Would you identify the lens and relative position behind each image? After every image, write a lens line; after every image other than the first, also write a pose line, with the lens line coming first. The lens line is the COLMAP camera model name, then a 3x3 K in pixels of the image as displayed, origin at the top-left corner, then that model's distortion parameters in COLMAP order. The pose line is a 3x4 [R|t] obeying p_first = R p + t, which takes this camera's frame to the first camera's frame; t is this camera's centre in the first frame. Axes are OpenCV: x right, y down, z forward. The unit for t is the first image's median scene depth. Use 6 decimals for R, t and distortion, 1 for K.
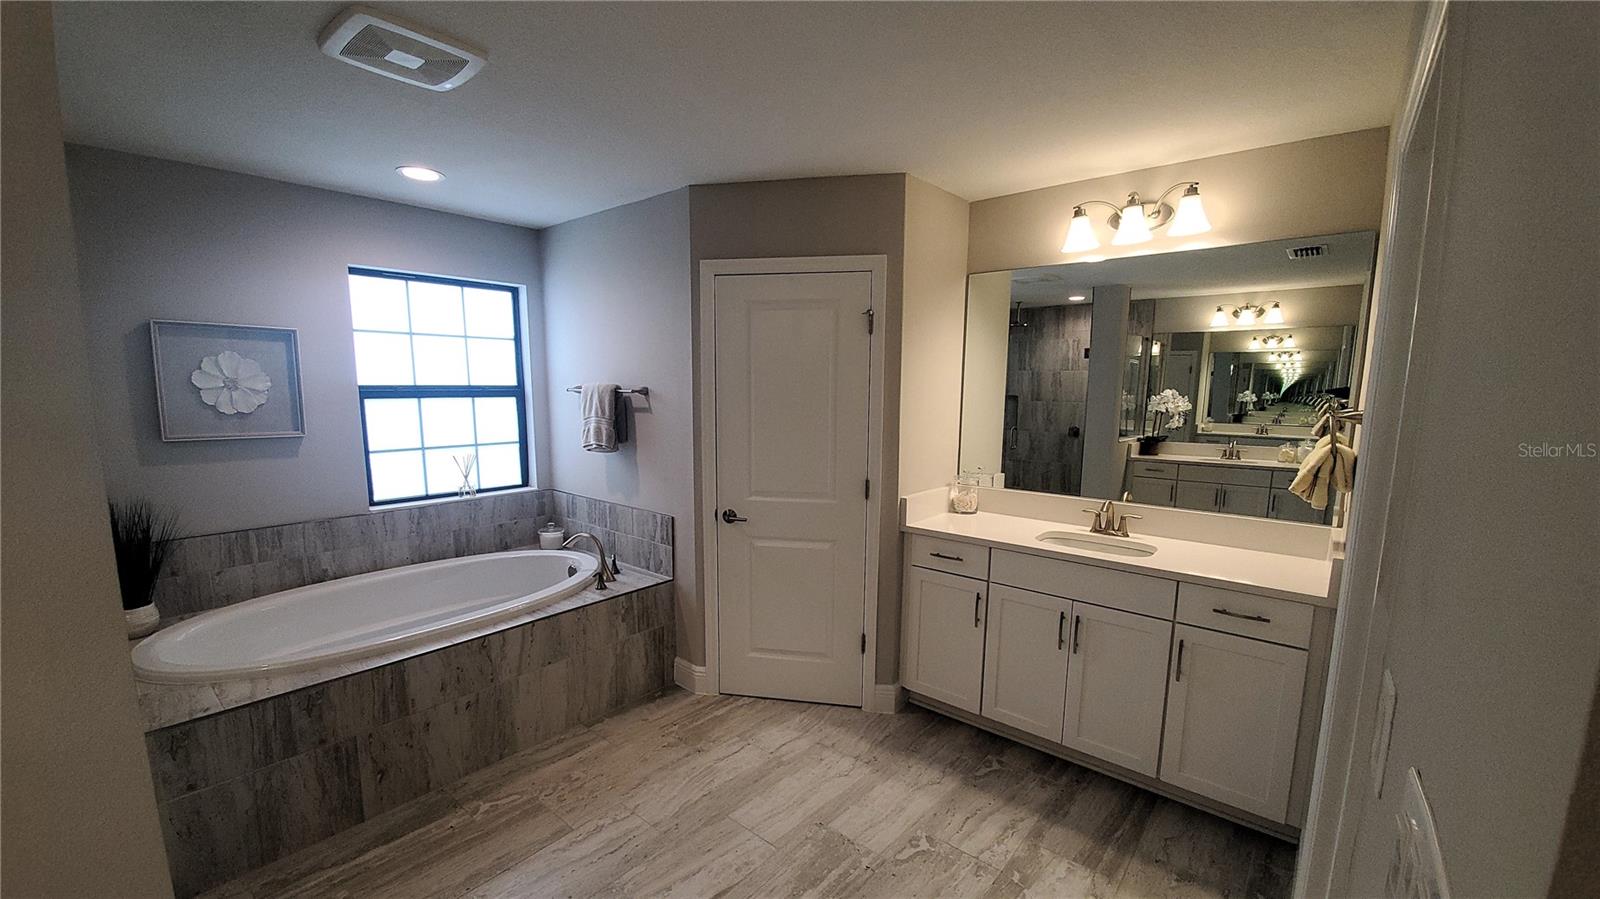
lens RADIAL K [[635.0, 0, 787.6], [0, 635.0, 477.3], [0, 0, 1]] dist [0.015053, -0.015762]
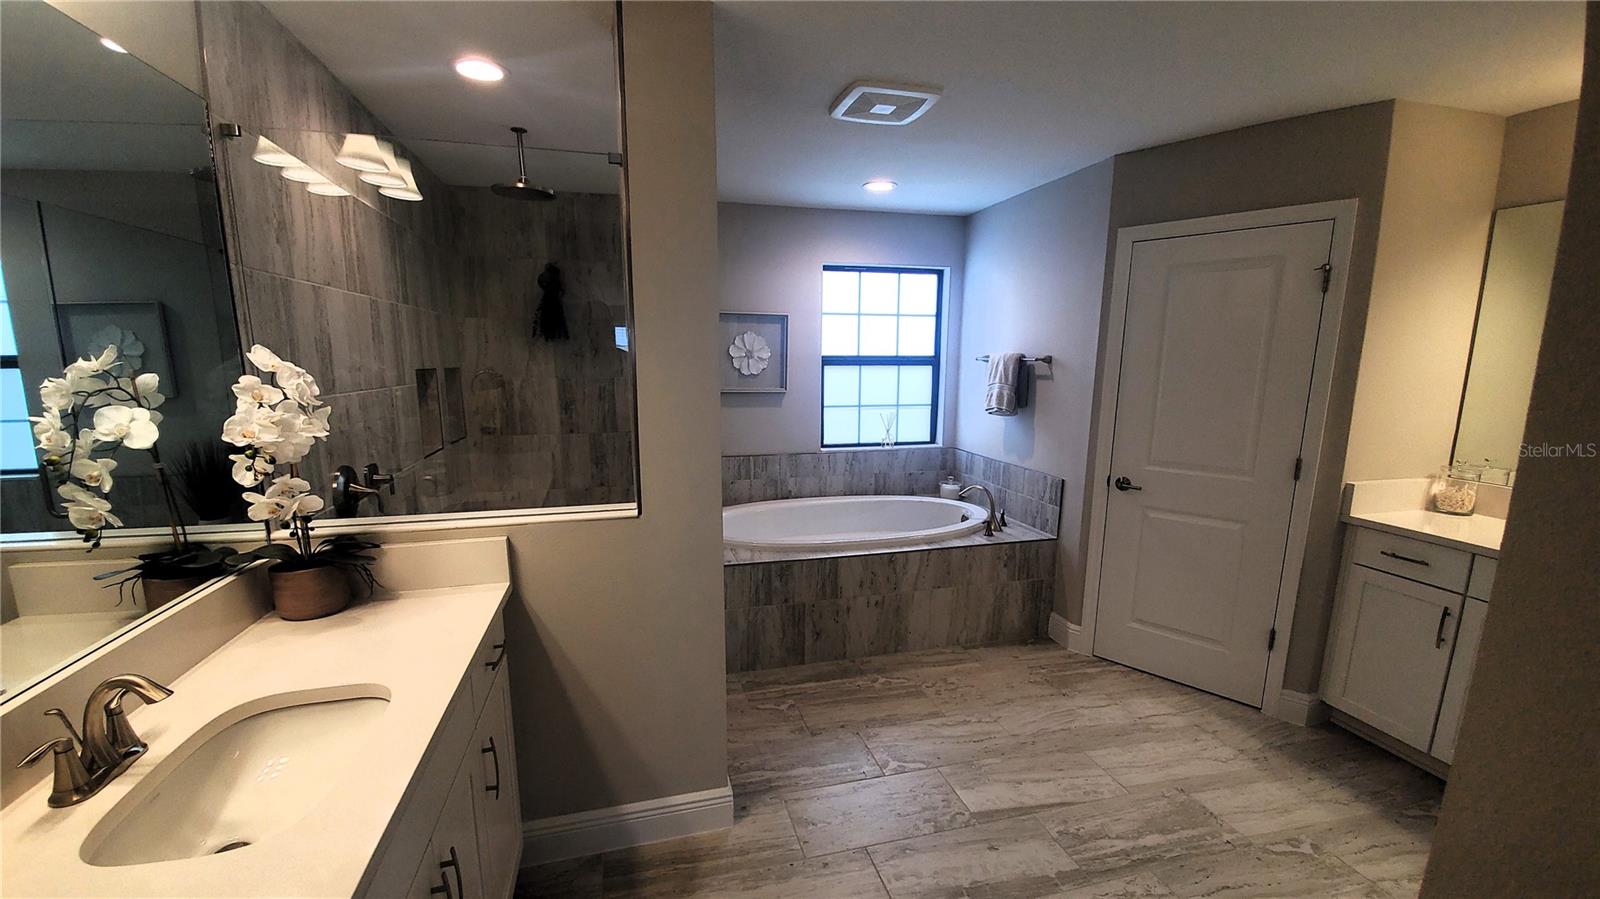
lens RADIAL K [[635.0, 0, 787.6], [0, 635.0, 477.3], [0, 0, 1]] dist [0.015053, -0.015762]
pose [[0.816327, 0.103647, -0.568215, 0.048427], [-0.081296, 0.994593, 0.064626, 0.029463], [0.571841, -0.006562, 0.820338, -0.133768]]
